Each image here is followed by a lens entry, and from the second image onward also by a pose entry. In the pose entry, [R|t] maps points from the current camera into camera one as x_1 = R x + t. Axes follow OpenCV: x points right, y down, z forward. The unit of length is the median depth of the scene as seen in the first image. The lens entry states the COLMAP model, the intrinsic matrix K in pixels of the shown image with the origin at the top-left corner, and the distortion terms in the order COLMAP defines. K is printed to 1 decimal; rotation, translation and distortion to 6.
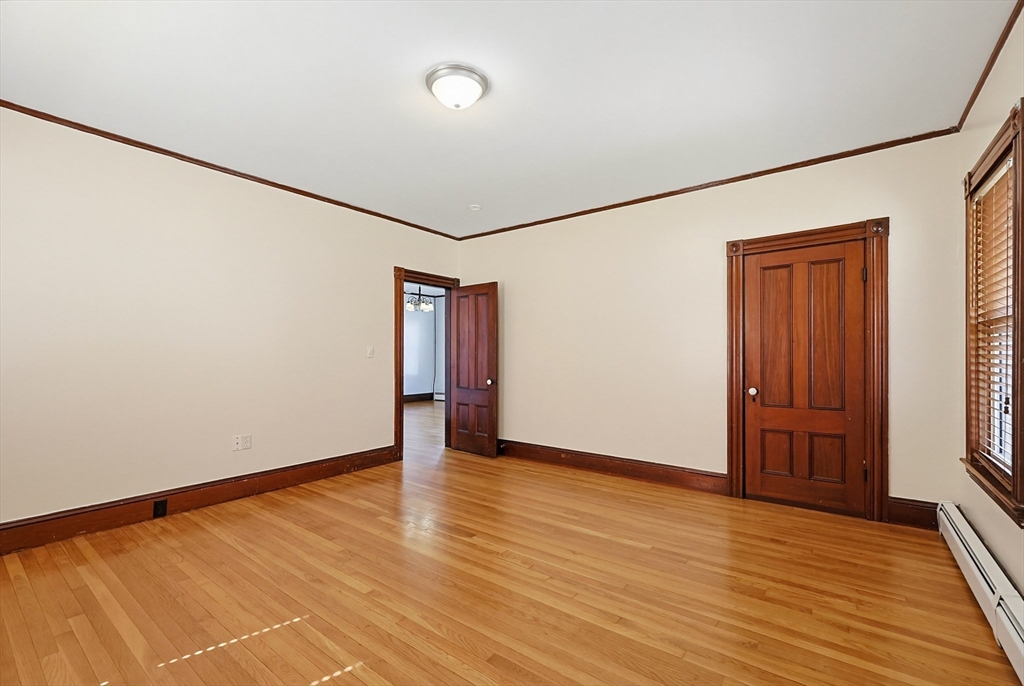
lens RADIAL K [[439.3, 0, 507.8], [0, 439.3, 344.9], [0, 0, 1]] dist [-0.000060, 0.000123]
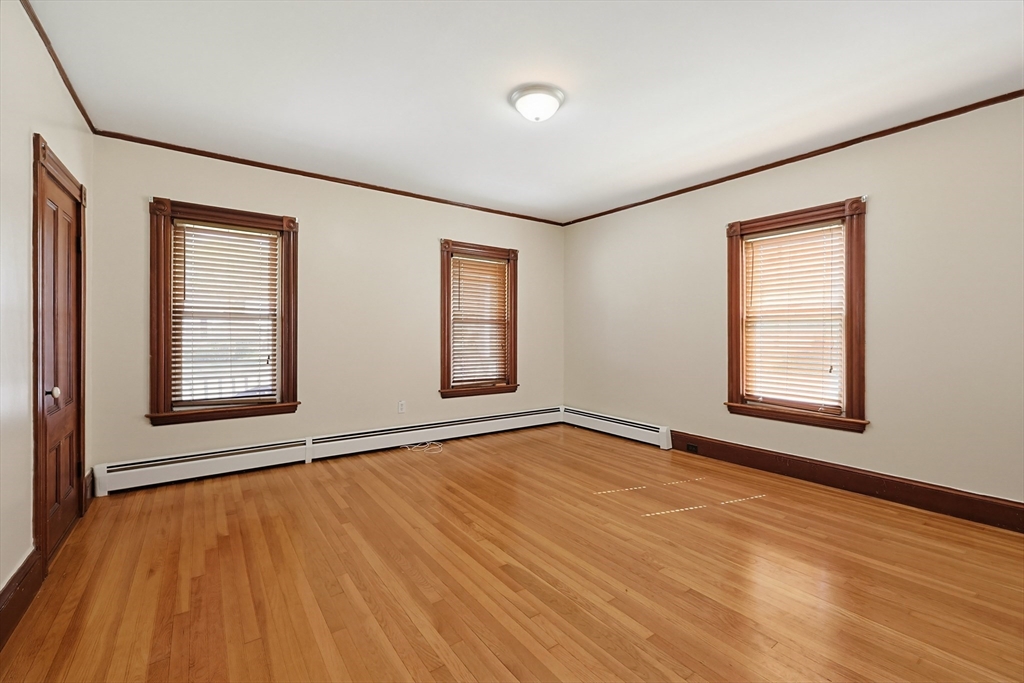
lens RADIAL K [[439.3, 0, 507.8], [0, 439.3, 343.4], [0, 0, 1]] dist [-0.000060, 0.000123]
pose [[-0.958293, -0.008663, 0.285656, -0.363312], [-0.009393, 0.999955, -0.001186, 0.040893], [-0.285633, -0.003819, -0.958331, 2.076201]]
